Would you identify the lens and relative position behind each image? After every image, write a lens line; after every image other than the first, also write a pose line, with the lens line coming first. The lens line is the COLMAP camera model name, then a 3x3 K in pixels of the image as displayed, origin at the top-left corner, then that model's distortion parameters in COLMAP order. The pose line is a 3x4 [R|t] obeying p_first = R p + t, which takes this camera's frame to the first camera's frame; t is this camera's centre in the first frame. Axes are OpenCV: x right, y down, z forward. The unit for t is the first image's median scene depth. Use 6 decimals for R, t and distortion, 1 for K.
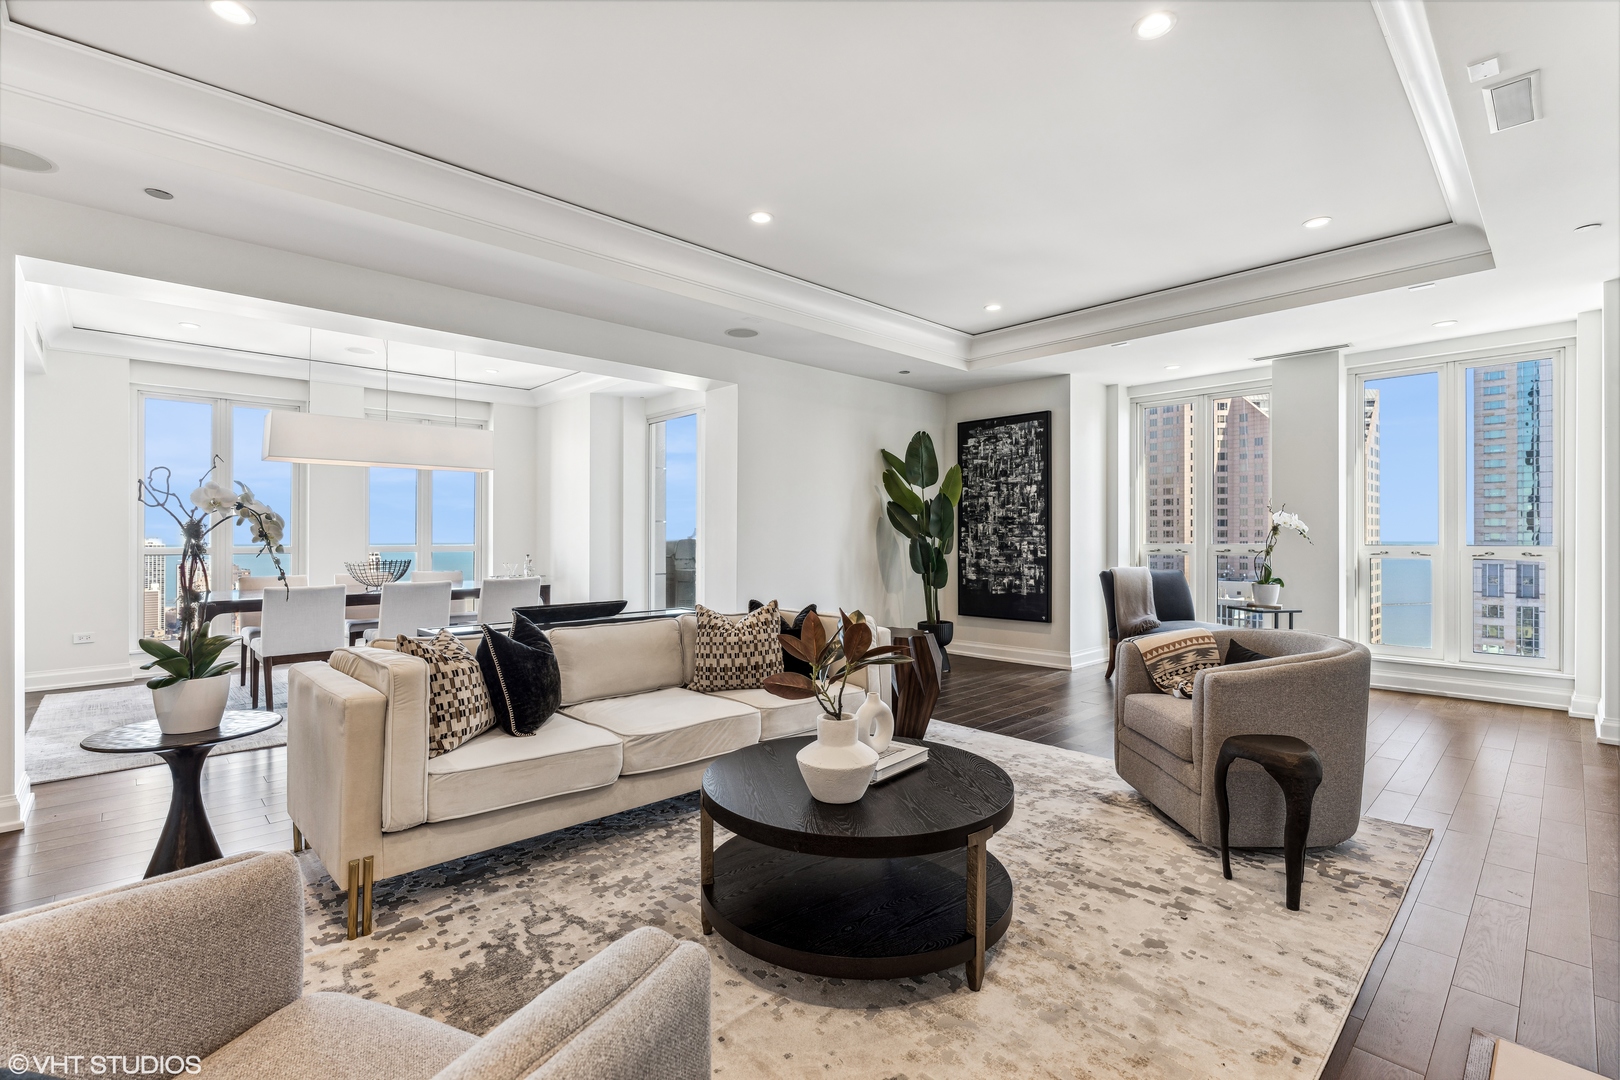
lens RADIAL K [[739.4, 0, 793.0], [0, 739.4, 533.9], [0, 0, 1]] dist [0.001353, 0.000296]
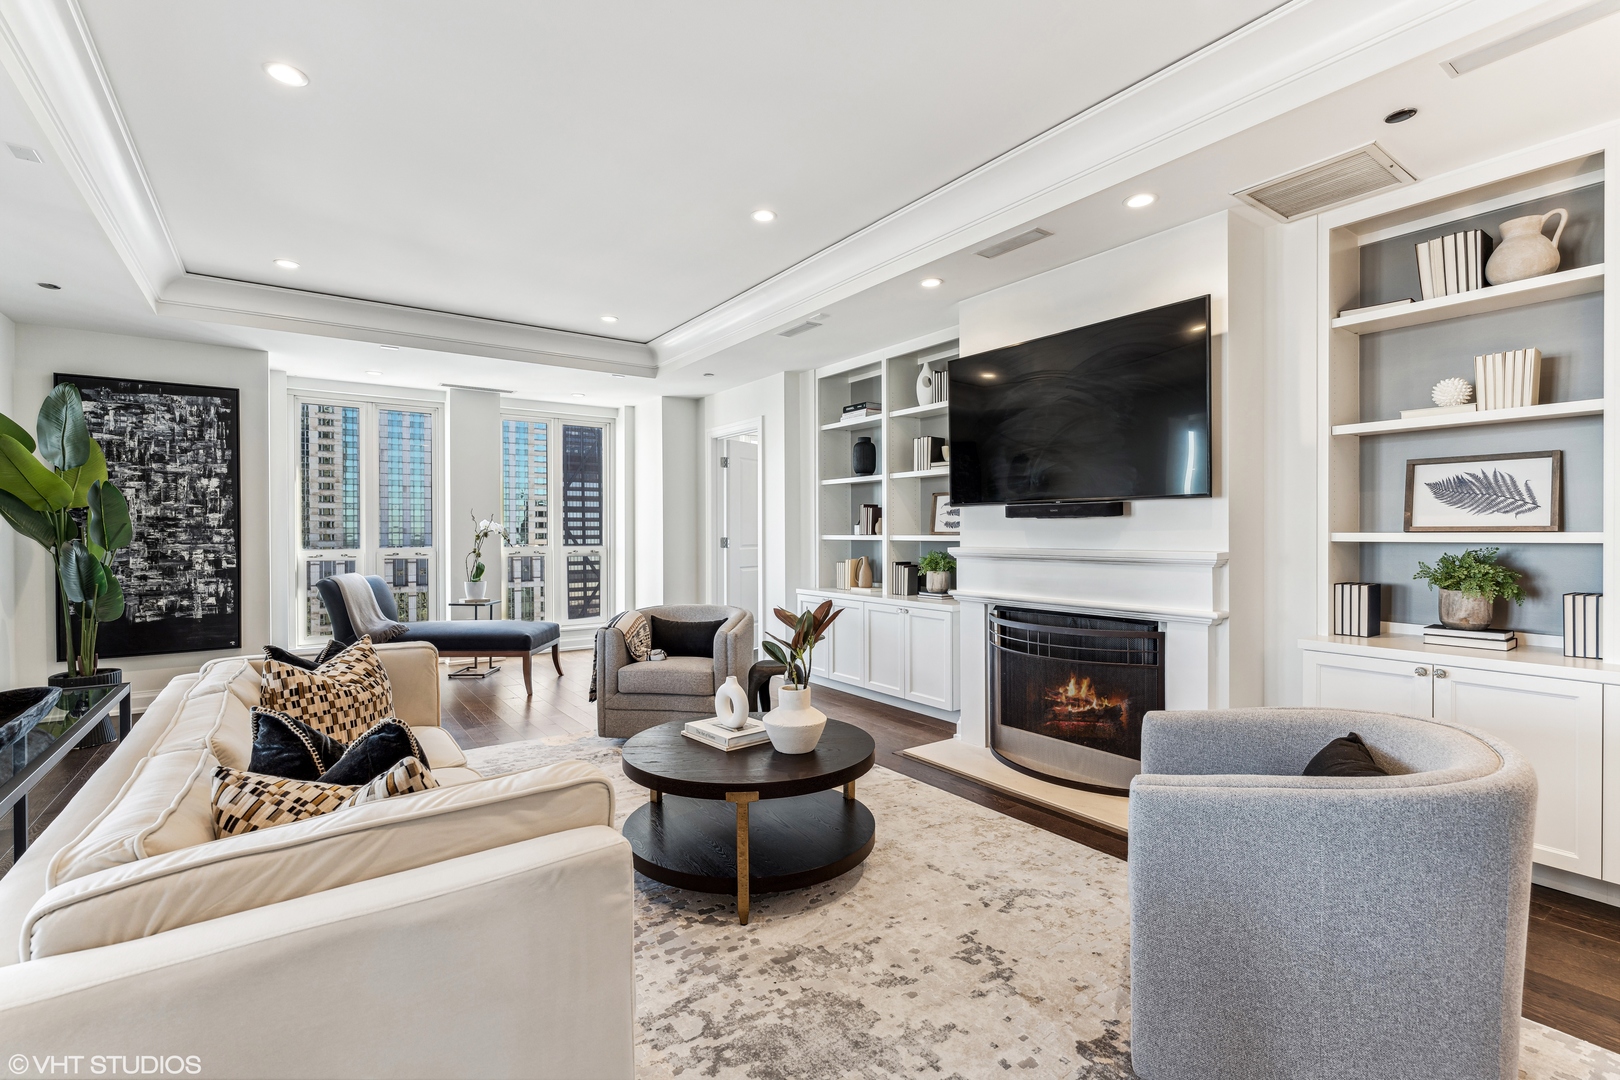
lens RADIAL K [[739.4, 0, 824.1], [0, 739.4, 535.1], [0, 0, 1]] dist [0.001353, 0.000296]
pose [[0.117367, -0.001303, 0.993088, -0.385845], [-0.000185, 0.999999, 0.001334, -0.006088], [-0.993089, -0.000340, 0.117366, 0.255337]]
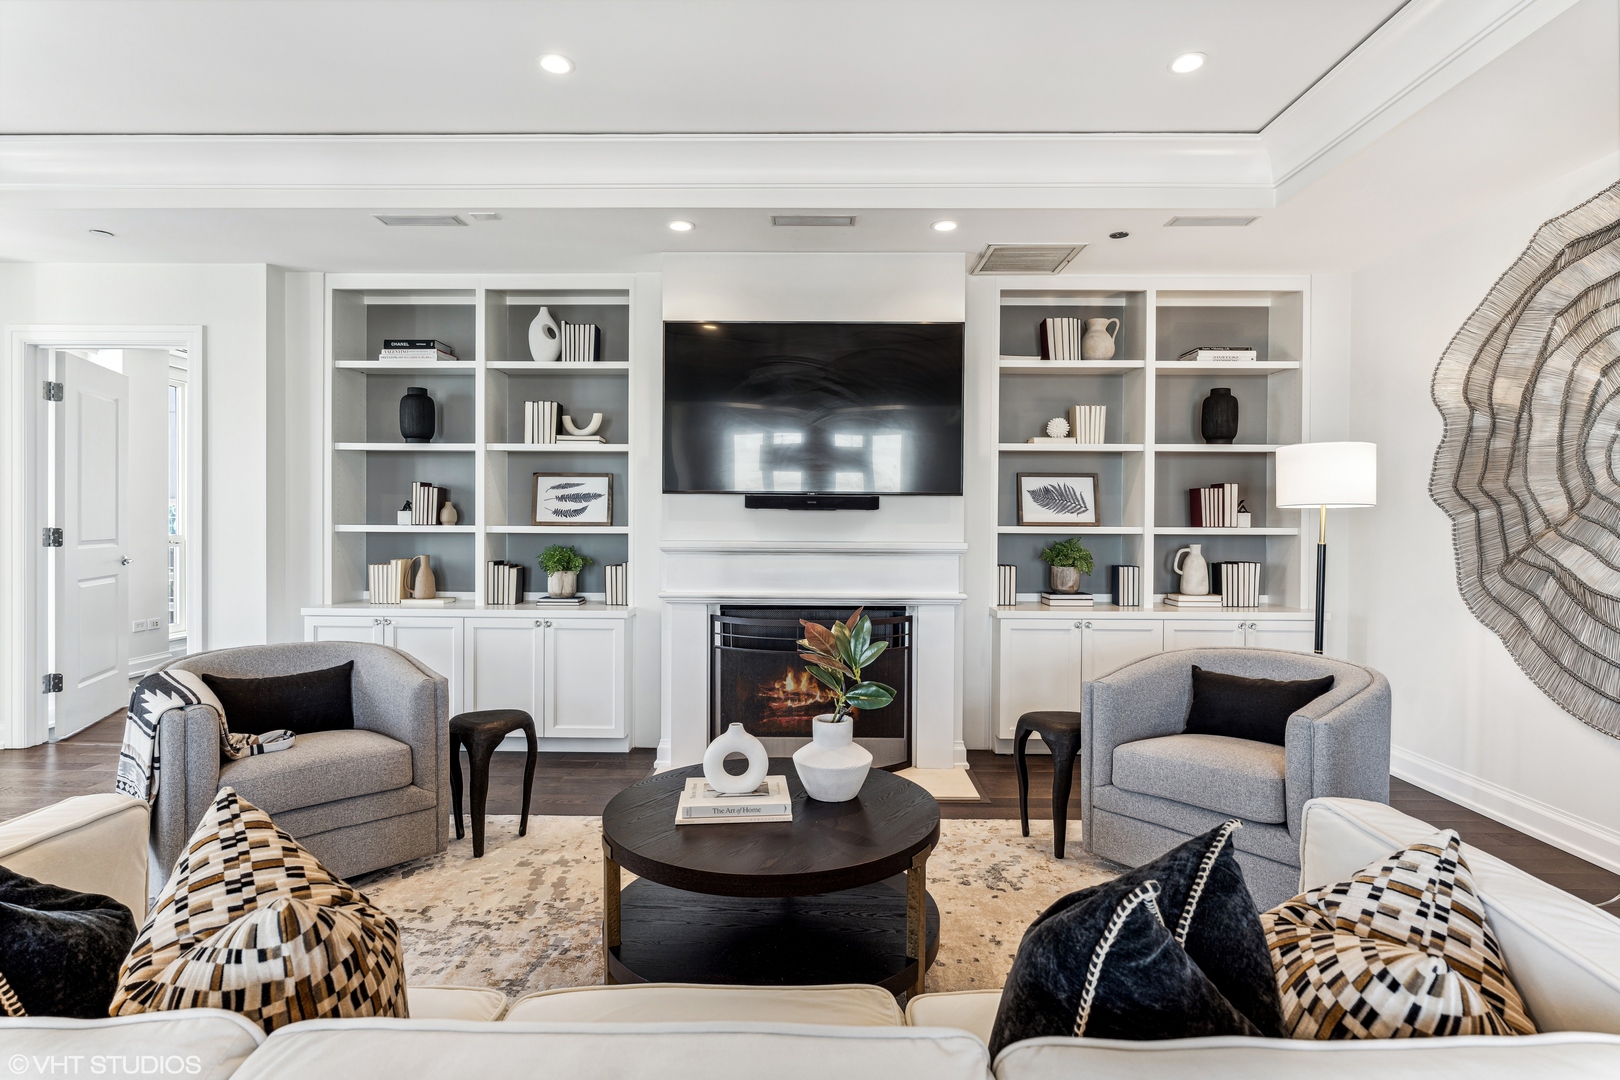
lens RADIAL K [[820.7, 0, 810.1], [0, 820.7, 531.3], [0, 0, 1]] dist [-0.004793, -0.000093]
pose [[-0.729367, -0.011368, 0.684028, -0.222632], [-0.005990, 0.999930, 0.010230, -0.008980], [-0.684096, 0.003364, -0.729384, 0.595570]]
